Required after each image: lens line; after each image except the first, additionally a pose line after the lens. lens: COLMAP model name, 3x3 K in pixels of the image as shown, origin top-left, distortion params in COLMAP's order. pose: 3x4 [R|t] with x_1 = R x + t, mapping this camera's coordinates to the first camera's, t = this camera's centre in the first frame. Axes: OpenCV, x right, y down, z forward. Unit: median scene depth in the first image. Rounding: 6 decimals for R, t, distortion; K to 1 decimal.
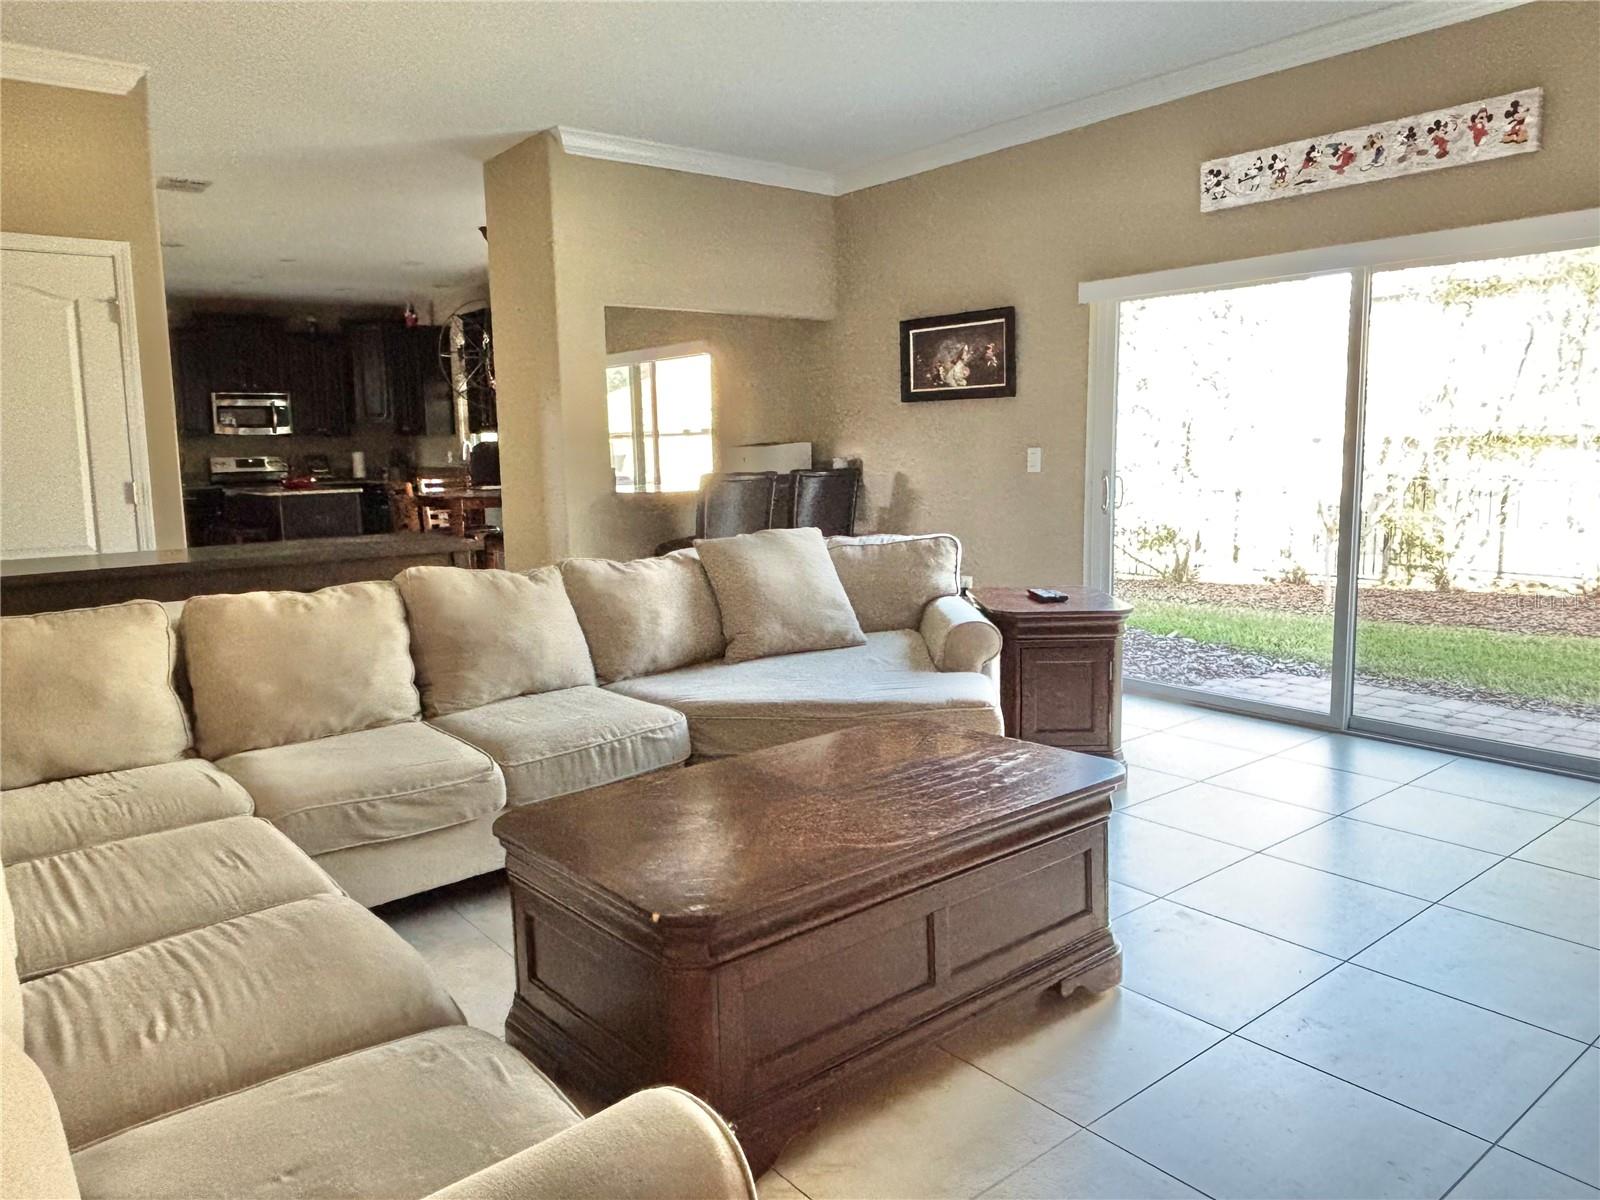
lens RADIAL K [[1129.6, 0, 800.7], [0, 1129.6, 597.8], [0, 0, 1]] dist [-0.008979, -0.003298]
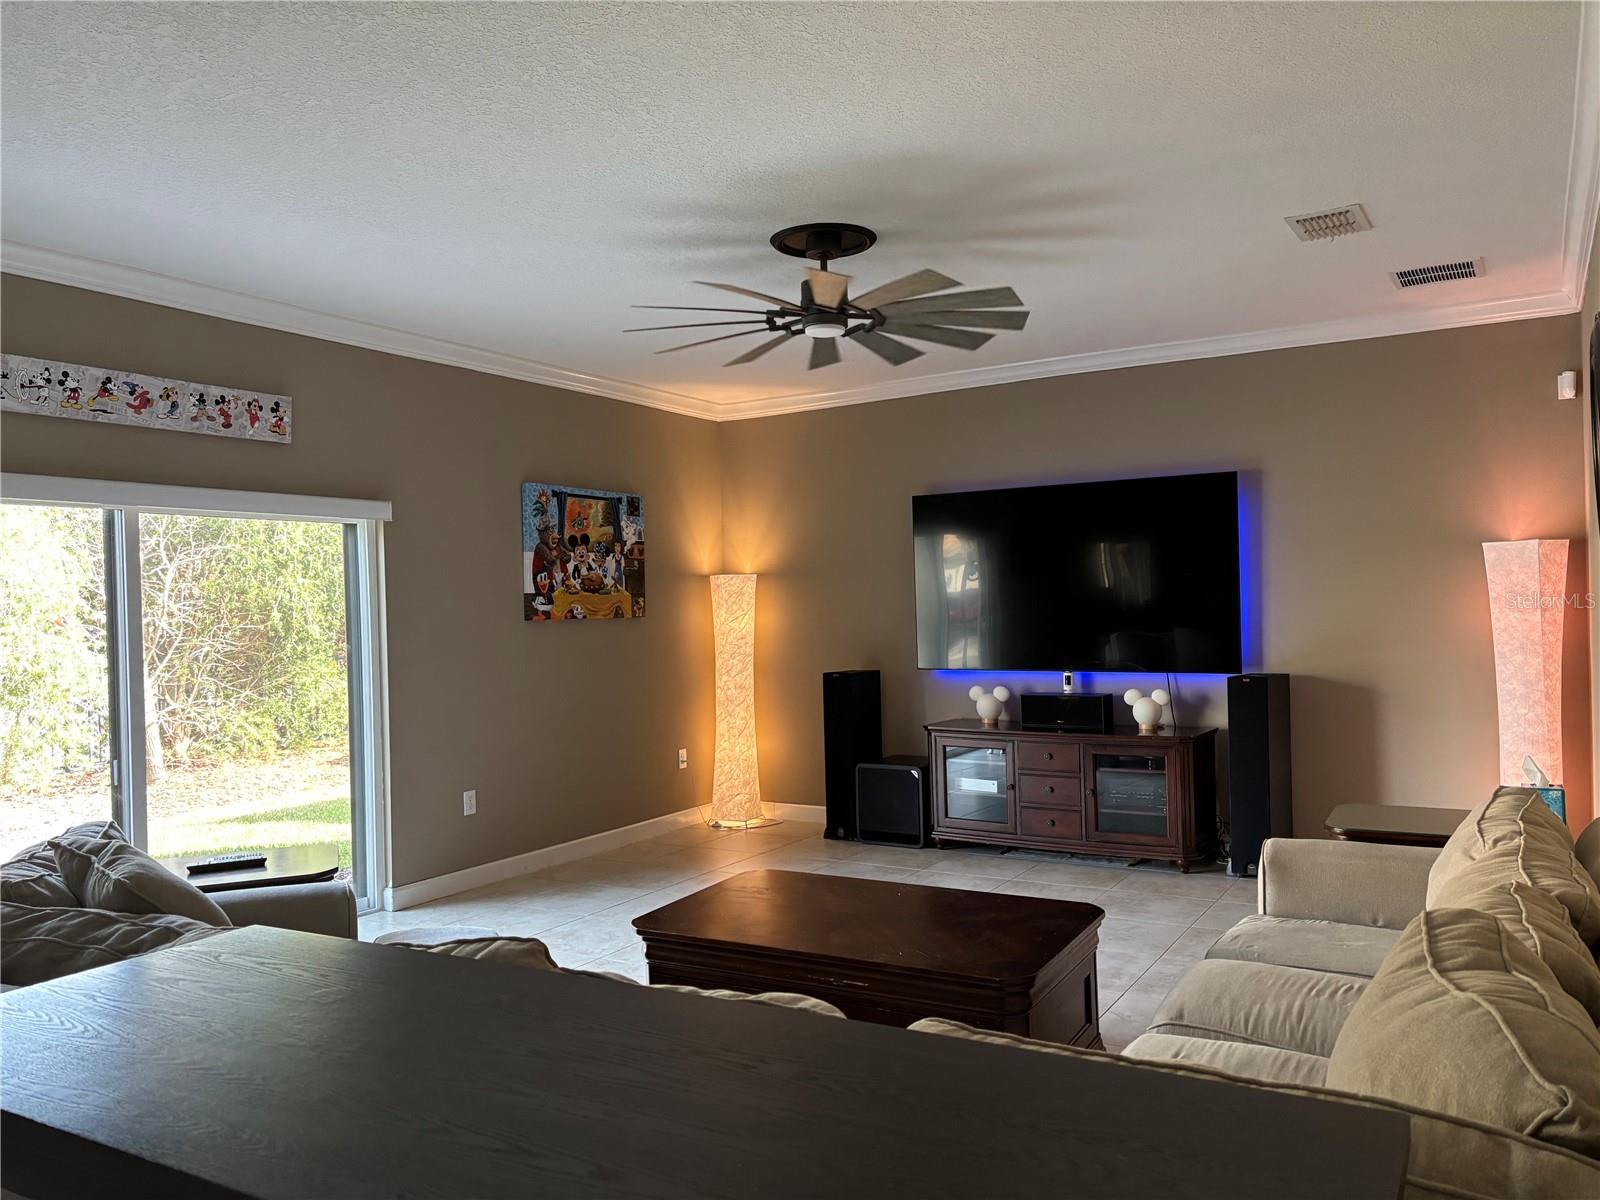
lens RADIAL K [[1222.4, 0, 800.2], [0, 1222.4, 601.0], [0, 0, 1]] dist [0.002899, 0.001060]
pose [[-0.332723, 0.018452, 0.942844, -0.789867], [0.143579, 0.989143, 0.031311, -0.162413], [-0.932030, 0.145791, -0.331760, 0.860715]]
